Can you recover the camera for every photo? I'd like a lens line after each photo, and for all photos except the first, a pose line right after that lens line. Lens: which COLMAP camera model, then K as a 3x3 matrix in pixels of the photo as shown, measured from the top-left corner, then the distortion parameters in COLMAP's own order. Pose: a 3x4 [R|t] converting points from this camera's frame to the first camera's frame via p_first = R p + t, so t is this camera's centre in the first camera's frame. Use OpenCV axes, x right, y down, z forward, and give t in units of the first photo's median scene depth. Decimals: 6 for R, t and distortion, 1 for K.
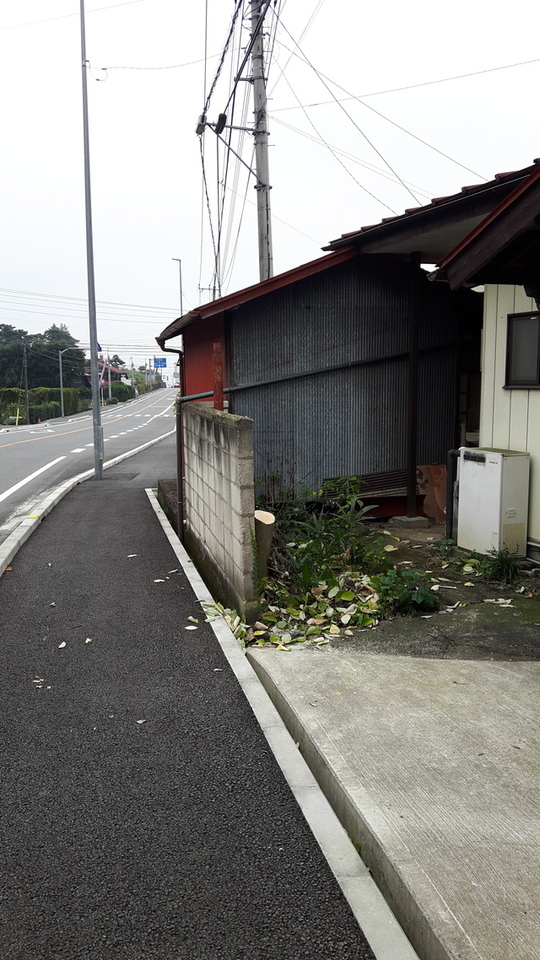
lens RADIAL K [[807.5, 0, 270.0], [0, 807.5, 480.0], [0, 0, 1]] dist [0.224869, -0.528919]
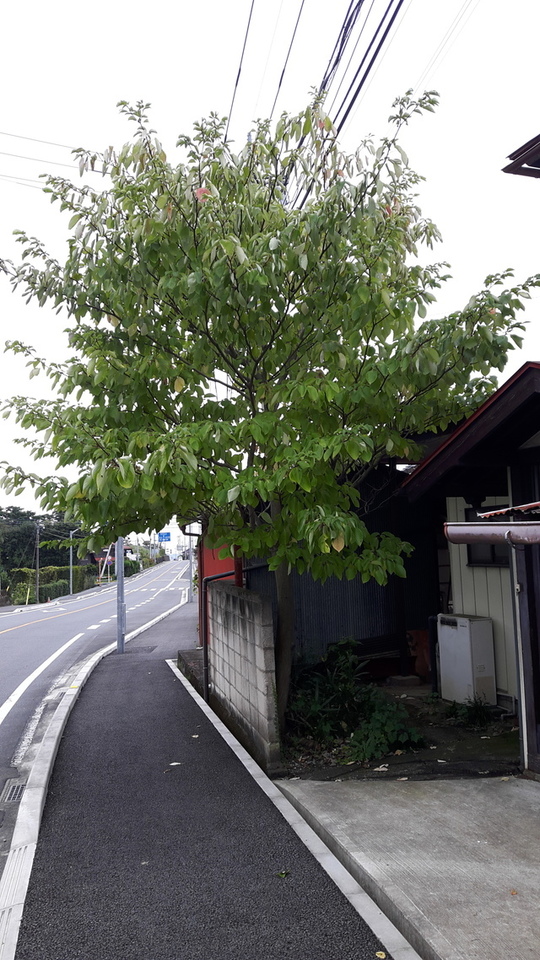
lens RADIAL K [[807.5, 0, 270.0], [0, 807.5, 480.0], [0, 0, 1]] dist [0.224869, -0.528919]
pose [[0.999621, -0.027521, 0.000885, -0.012825], [0.027110, 0.978039, -0.206650, 0.008991], [0.004821, 0.206596, 0.978414, -0.215469]]
